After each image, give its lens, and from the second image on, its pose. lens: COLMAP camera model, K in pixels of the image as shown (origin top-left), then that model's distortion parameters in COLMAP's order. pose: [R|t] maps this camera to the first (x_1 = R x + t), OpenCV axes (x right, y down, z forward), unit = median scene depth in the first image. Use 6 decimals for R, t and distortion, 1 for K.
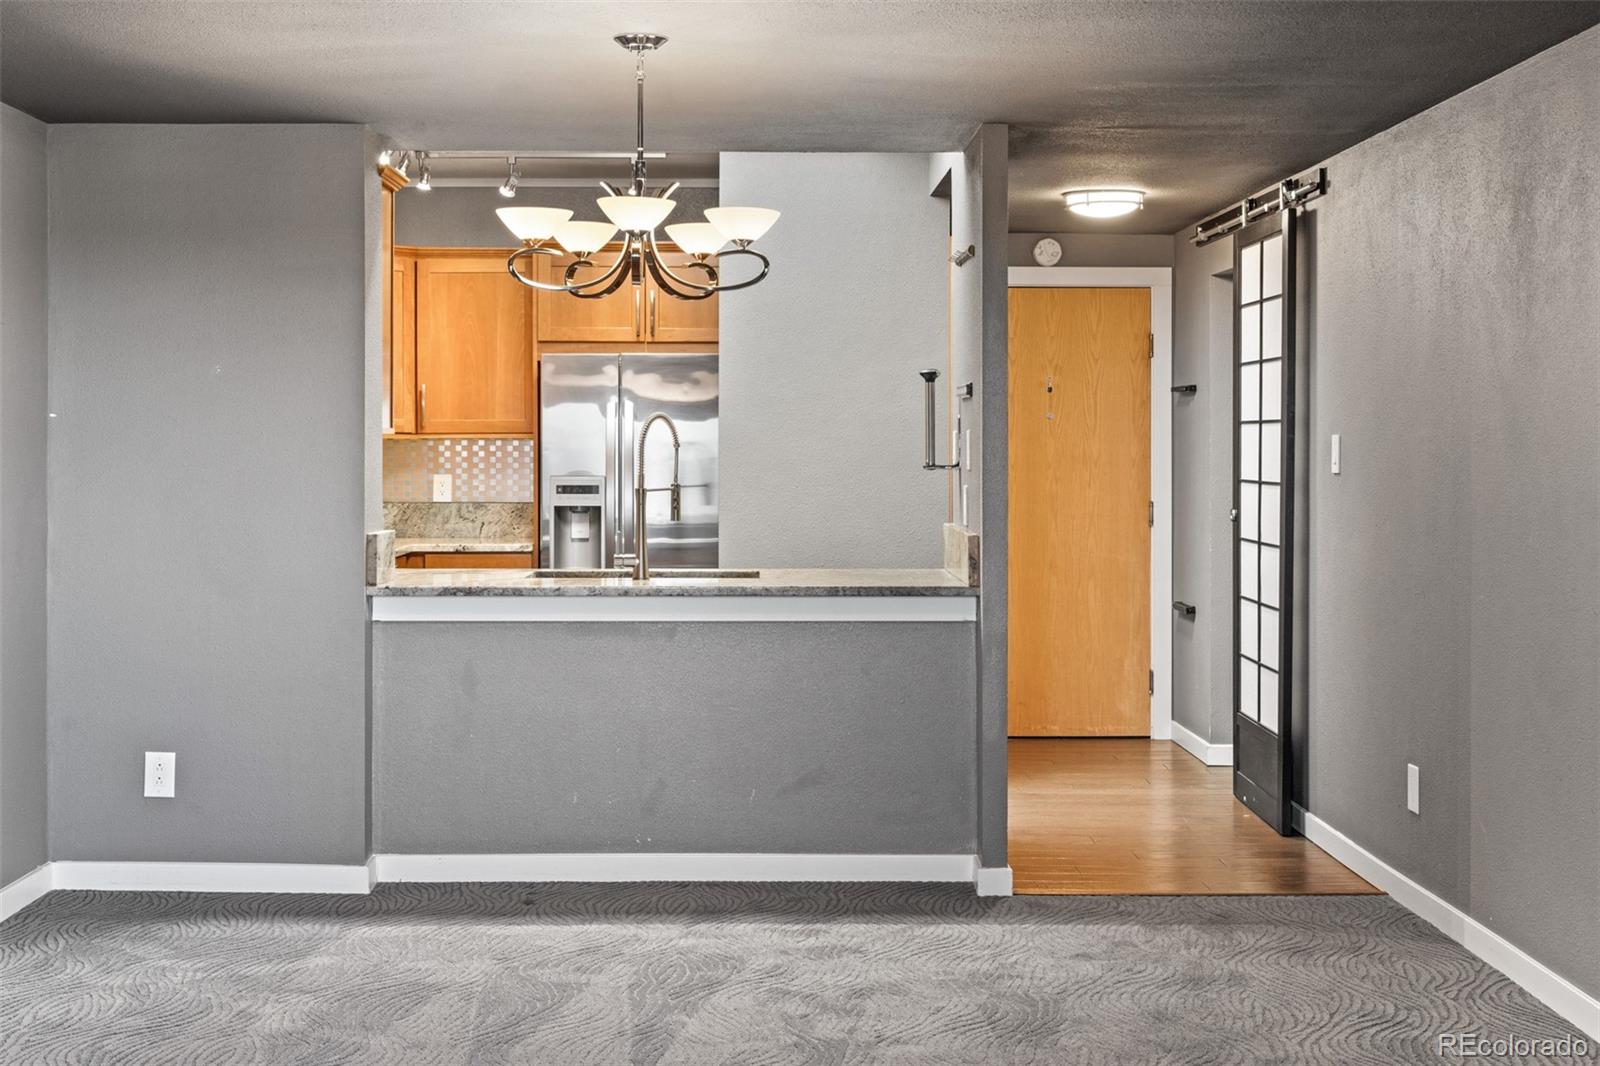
lens RADIAL K [[2237.9, 0, 798.2], [0, 2237.9, 516.2], [0, 0, 1]] dist [-0.018801, 0.000000]
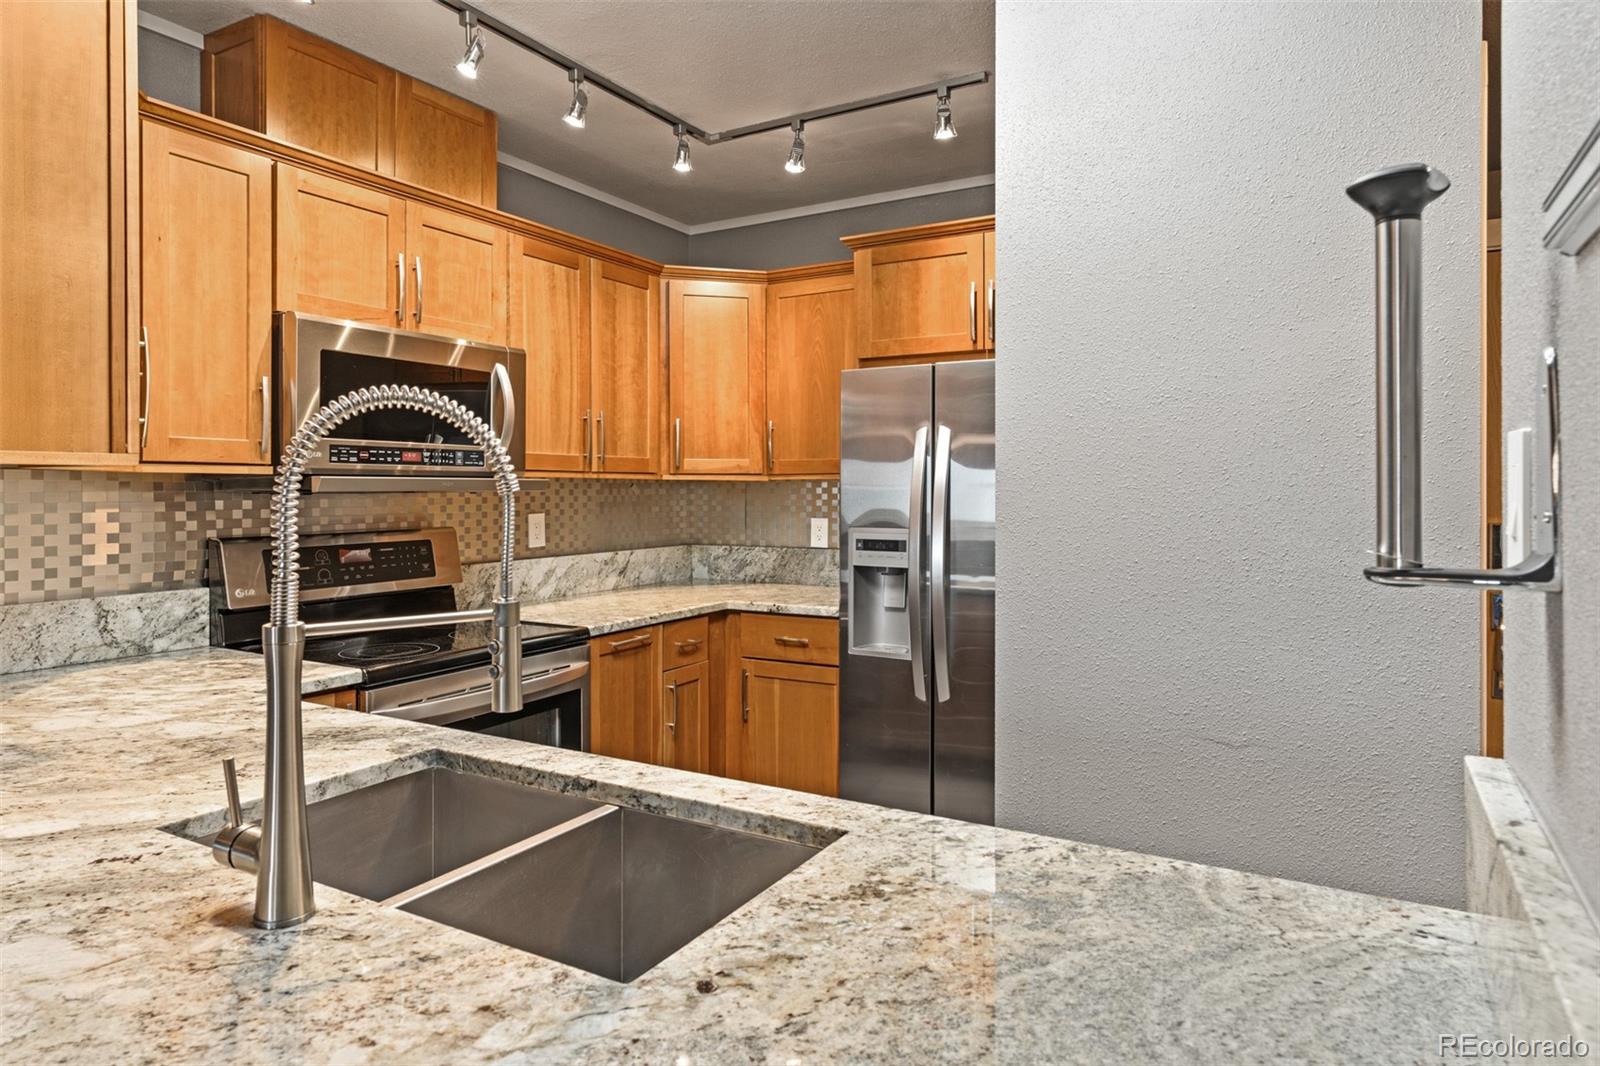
lens RADIAL K [[961.1, 0, 793.7], [0, 961.1, 494.0], [0, 0, 1]] dist [-0.005764, -0.002868]
pose [[0.855266, -0.001041, -0.518187, 0.046946], [-0.011071, 0.999733, -0.020281, -0.023049], [0.518070, 0.023083, 0.855027, 0.726516]]
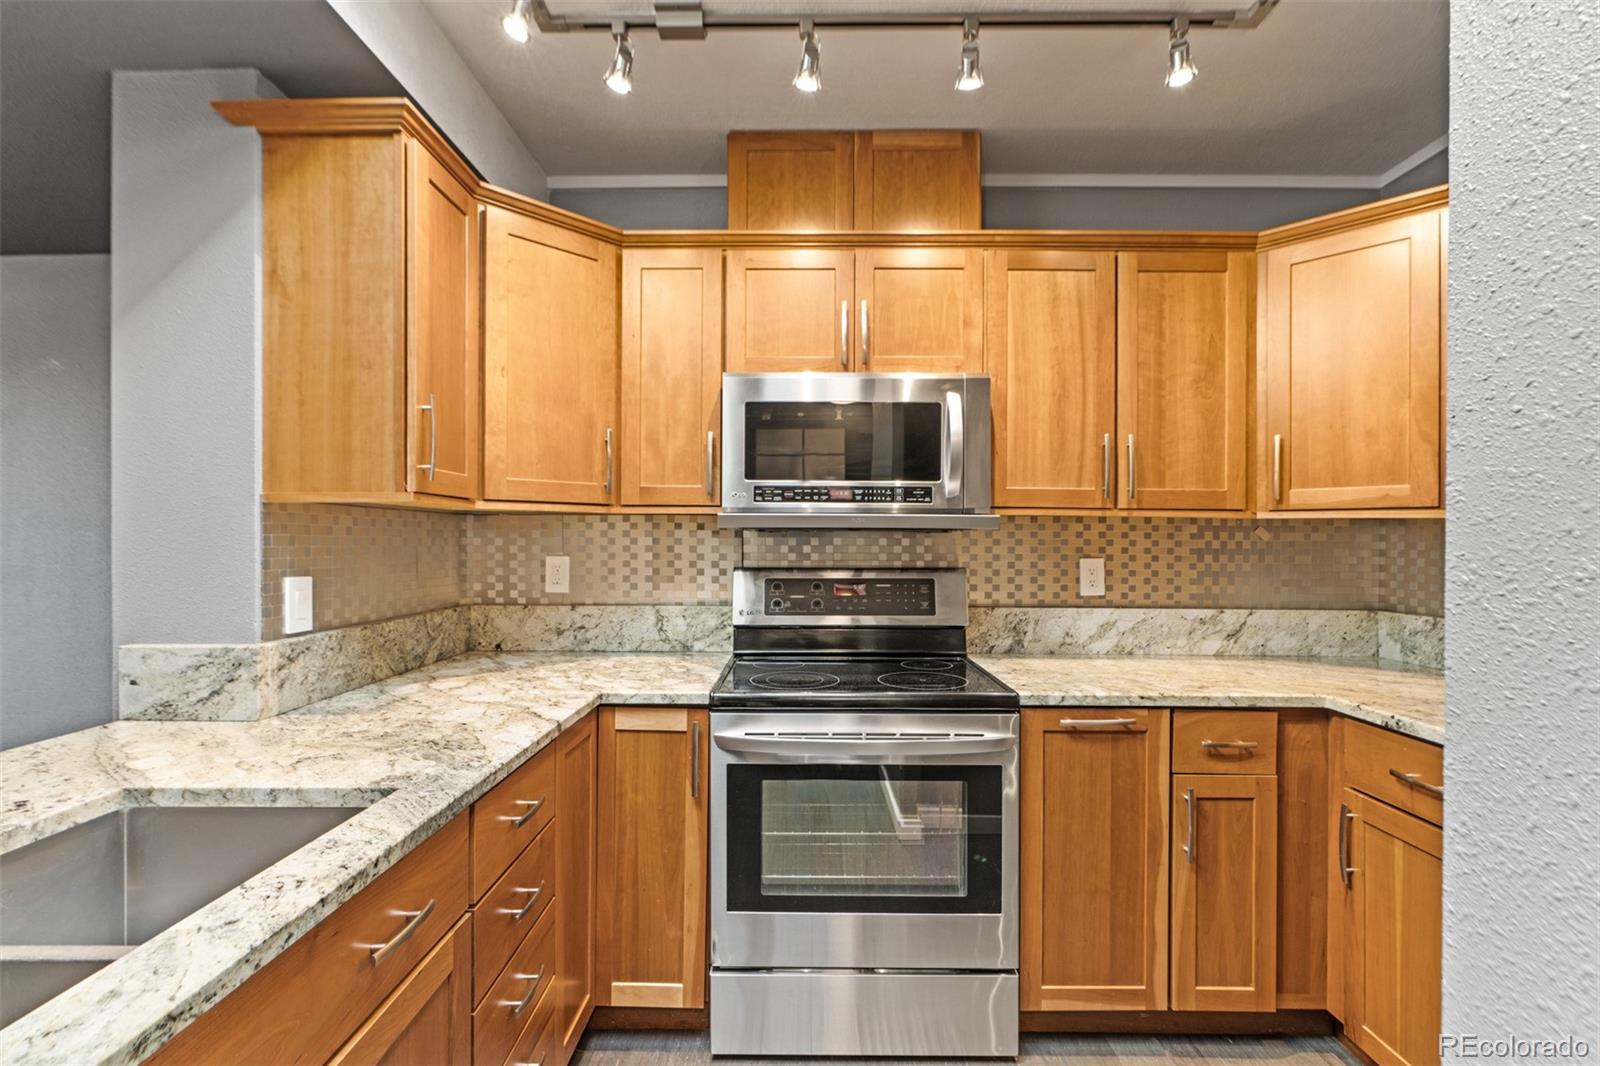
lens RADIAL K [[714.5, 0, 804.0], [0, 714.5, 541.6], [0, 0, 1]] dist [-0.007524, 0.004035]
pose [[-0.029608, -0.003812, -0.999554, 0.019686], [-0.035347, 0.999371, -0.002765, -0.023635], [0.998936, 0.035250, -0.029724, 0.912043]]
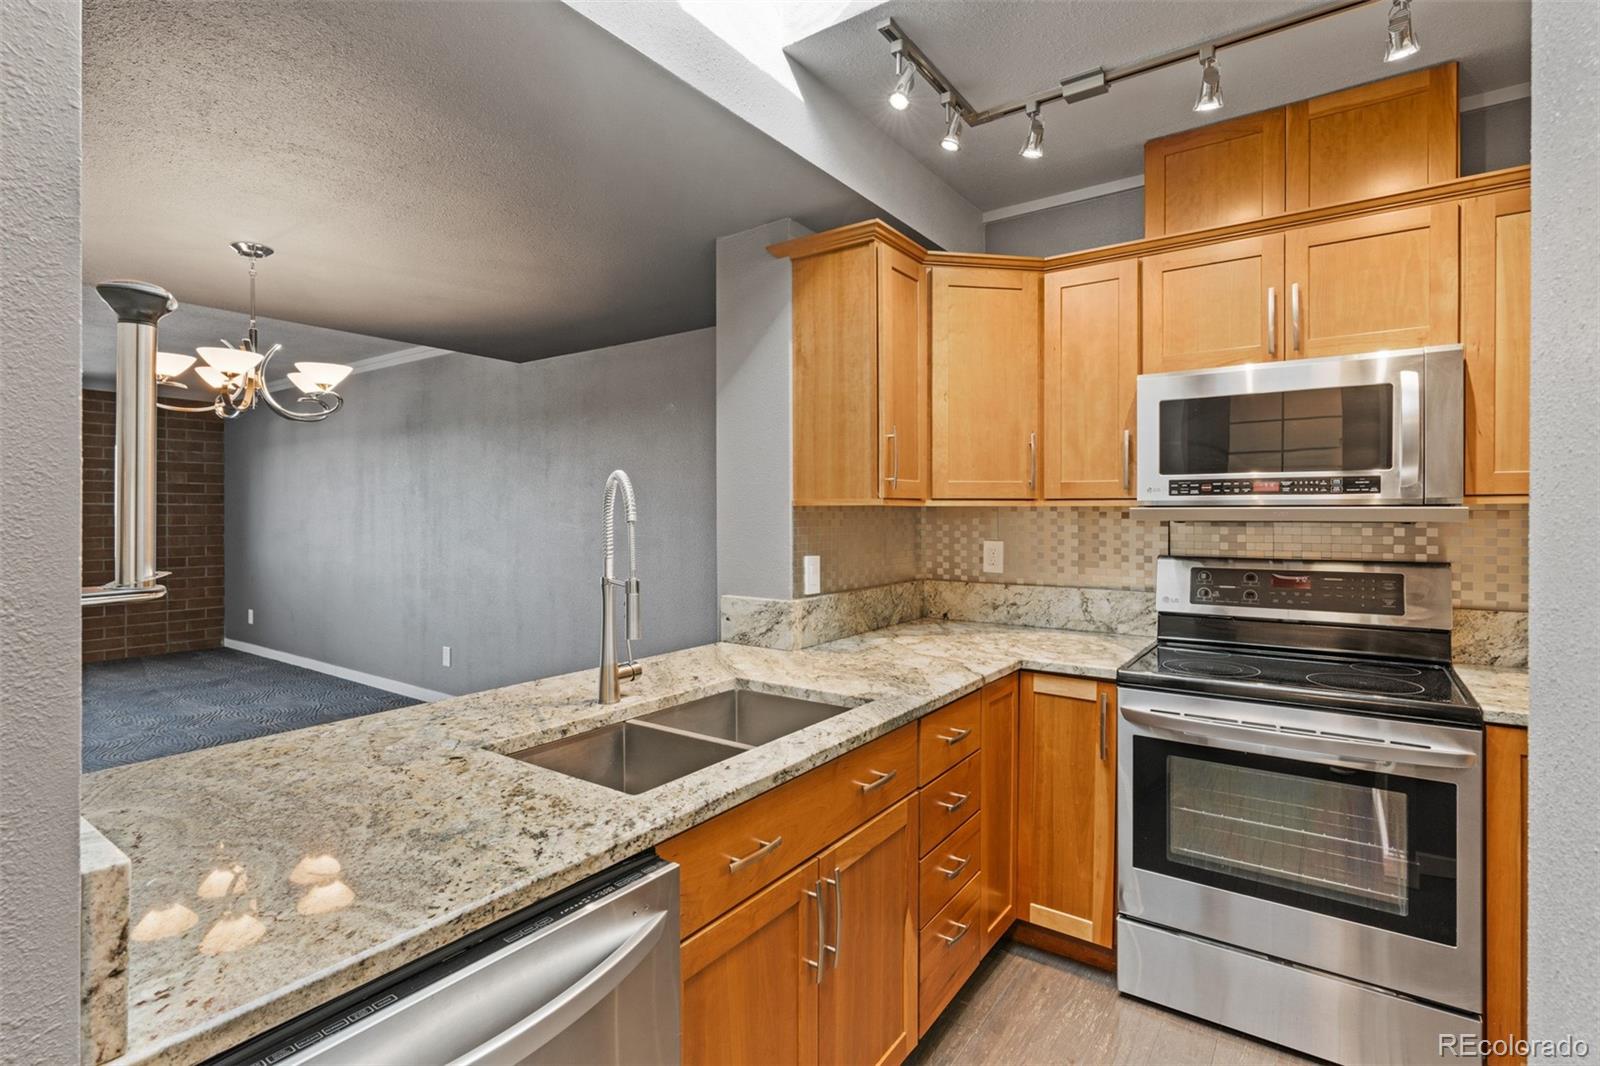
lens RADIAL K [[775.7, 0, 790.2], [0, 775.7, 514.5], [0, 0, 1]] dist [-0.008794, 0.001342]
pose [[-0.602014, -0.001032, -0.798485, 0.075194], [-0.027392, 0.999437, 0.019360, -0.031114], [0.798015, 0.033527, -0.601704, 0.943296]]
